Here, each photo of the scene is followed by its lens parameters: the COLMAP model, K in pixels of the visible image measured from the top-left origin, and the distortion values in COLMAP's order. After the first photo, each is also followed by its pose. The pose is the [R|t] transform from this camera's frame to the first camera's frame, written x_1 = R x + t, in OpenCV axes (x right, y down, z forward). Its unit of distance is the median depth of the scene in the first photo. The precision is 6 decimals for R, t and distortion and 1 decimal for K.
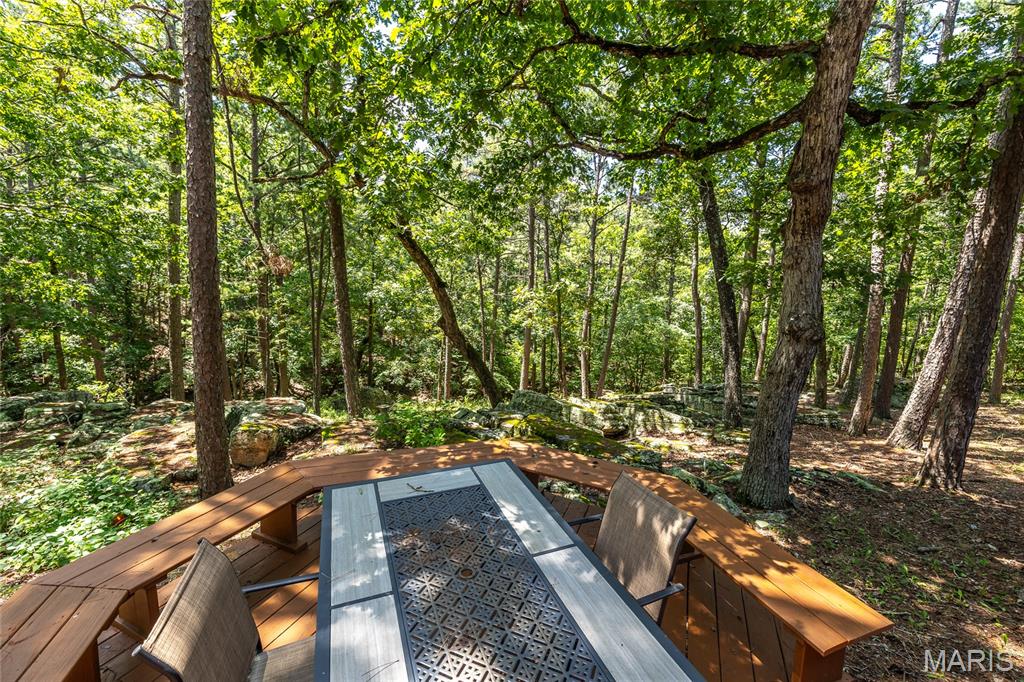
lens RADIAL K [[433.0, 0, 518.3], [0, 433.0, 335.5], [0, 0, 1]] dist [0.004789, 0.000212]
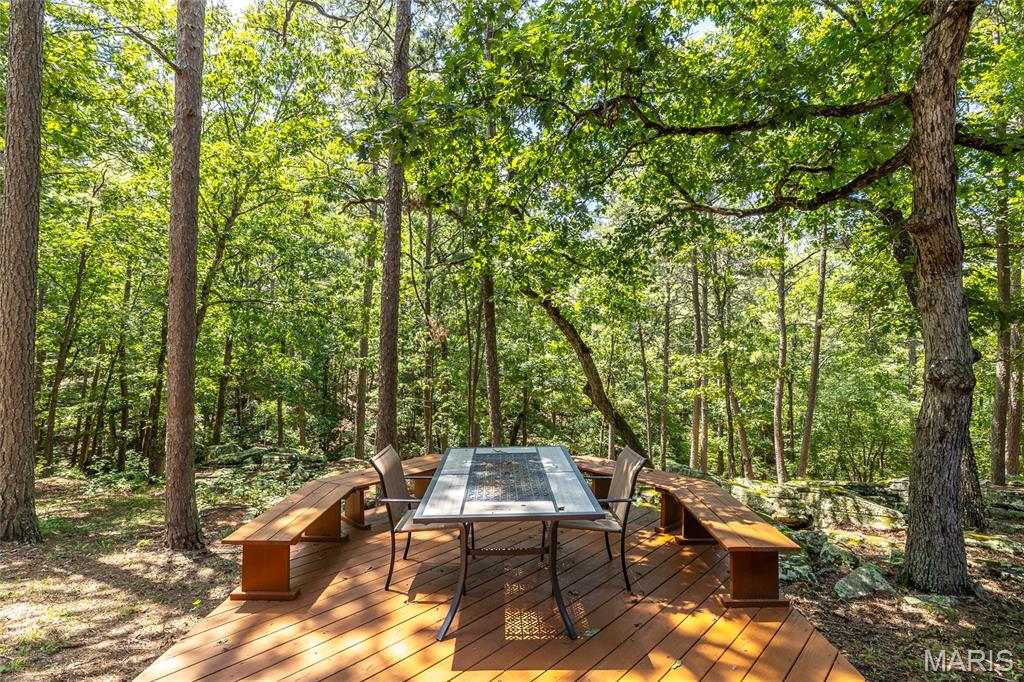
lens RADIAL K [[511.7, 0, 512.0], [0, 511.7, 341.0], [0, 0, 1]] dist [-0.000167, 0.000276]
pose [[0.930686, -0.036250, -0.364018, 0.089476], [-0.020338, 0.988412, -0.150429, 0.039061], [0.365253, 0.147405, 0.919164, -0.136225]]
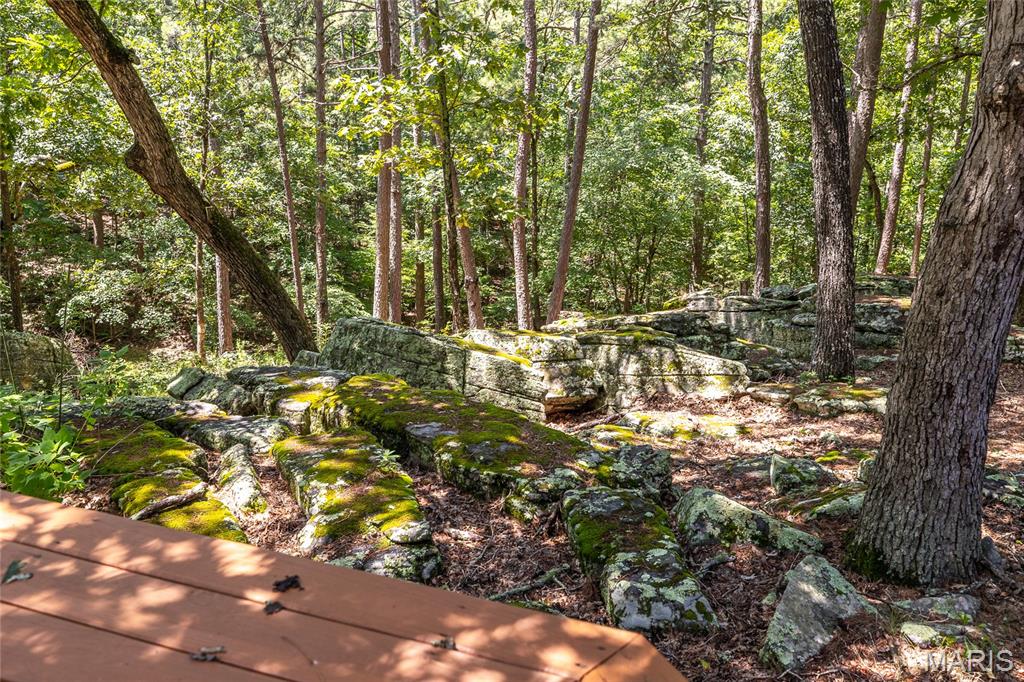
lens RADIAL K [[894.5, 0, 510.5], [0, 894.5, 328.2], [0, 0, 1]] dist [0.006636, 0.003317]
pose [[0.992167, -0.050741, 0.114151, 0.061855], [0.035295, 0.990423, 0.133481, 0.027169], [-0.119831, -0.128407, 0.984455, 0.140086]]
